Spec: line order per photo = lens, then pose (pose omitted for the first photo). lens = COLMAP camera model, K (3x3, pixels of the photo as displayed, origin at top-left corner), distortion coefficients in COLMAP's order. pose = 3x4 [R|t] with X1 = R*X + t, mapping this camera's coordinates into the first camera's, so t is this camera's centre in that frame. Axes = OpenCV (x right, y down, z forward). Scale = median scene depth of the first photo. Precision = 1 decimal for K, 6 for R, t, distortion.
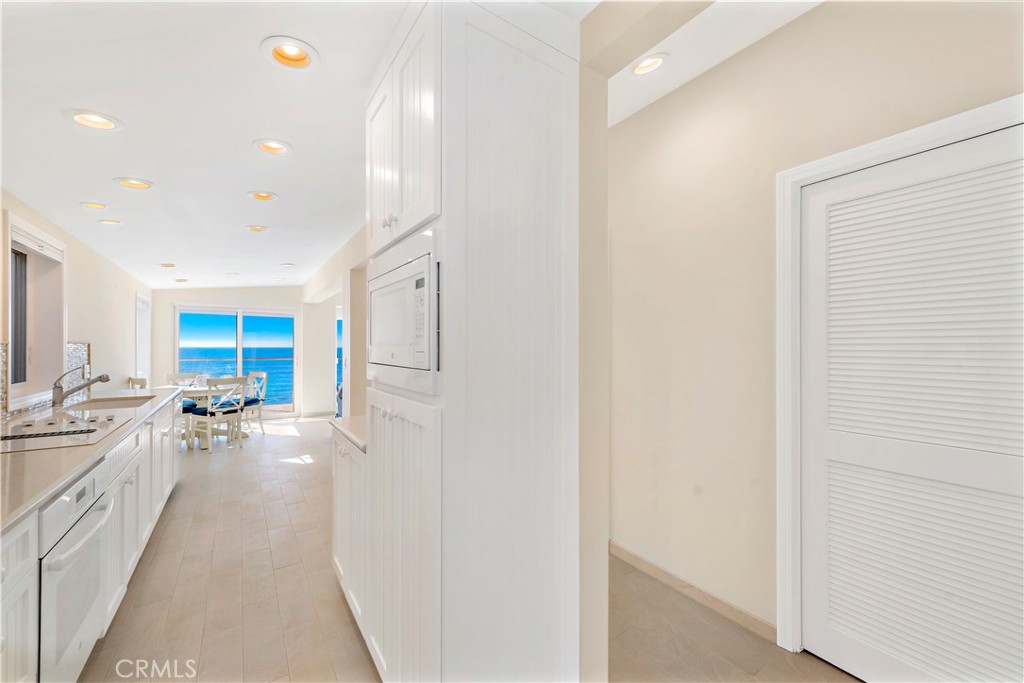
lens RADIAL K [[403.3, 0, 516.6], [0, 403.3, 347.5], [0, 0, 1]] dist [-0.000293, -0.000178]
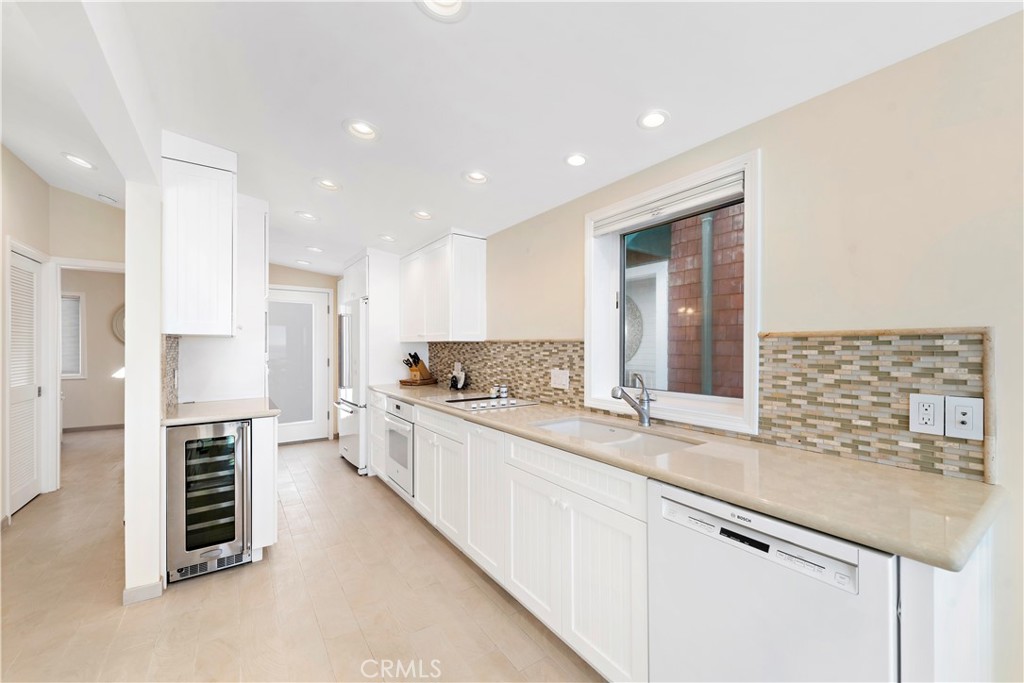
lens RADIAL K [[403.3, 0, 516.6], [0, 403.3, 347.5], [0, 0, 1]] dist [-0.000293, -0.000178]
pose [[-0.999980, -0.003900, -0.005075, -0.474827], [-0.003913, 0.999989, 0.002567, 0.001935], [0.005065, 0.002587, -0.999984, 0.906866]]
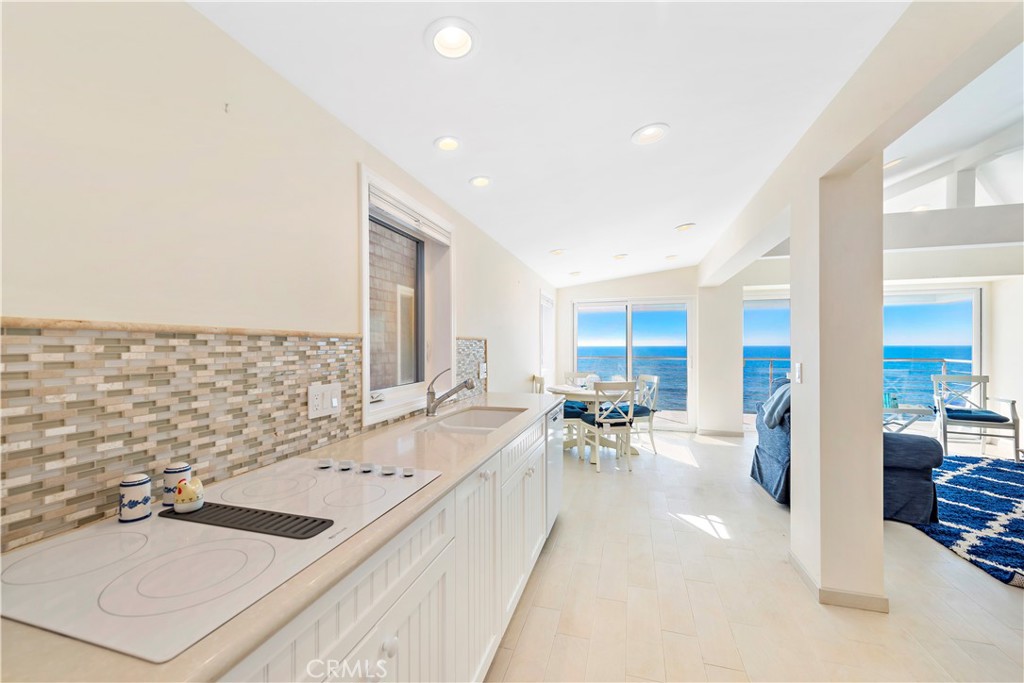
lens RADIAL K [[403.3, 0, 516.6], [0, 403.3, 347.5], [0, 0, 1]] dist [-0.000293, -0.000178]
pose [[0.634838, 0.001087, -0.772645, -0.212074], [0.001961, 0.999994, 0.003018, 0.003015], [0.772643, -0.003431, 0.634832, 0.325167]]
